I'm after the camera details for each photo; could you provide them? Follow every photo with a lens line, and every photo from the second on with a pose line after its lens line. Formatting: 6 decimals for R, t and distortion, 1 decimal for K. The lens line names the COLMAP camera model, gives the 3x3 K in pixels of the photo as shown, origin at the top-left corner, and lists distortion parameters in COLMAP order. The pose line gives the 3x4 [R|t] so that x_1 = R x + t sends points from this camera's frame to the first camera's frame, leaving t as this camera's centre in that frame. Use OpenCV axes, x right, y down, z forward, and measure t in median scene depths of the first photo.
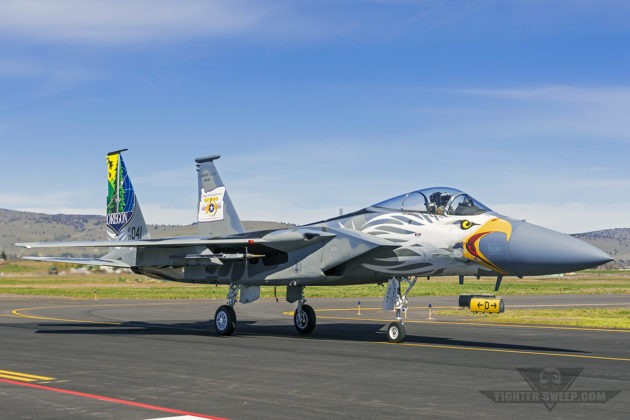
lens RADIAL K [[1084.7, 0, 315.0], [0, 1084.7, 210.0], [0, 0, 1]] dist [0.039847, -0.009535]
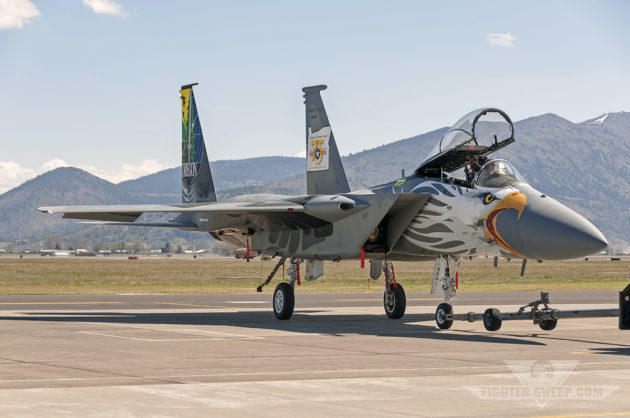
lens RADIAL K [[2028.2, 0, 315.0], [0, 2028.2, 209.0], [0, 0, 1]] dist [0.068320, 0.884008]
pose [[0.961741, 0.009973, -0.273780, 0.318476], [0.007729, 0.997952, 0.063502, -0.058006], [0.273853, -0.063189, 0.959694, -0.411867]]
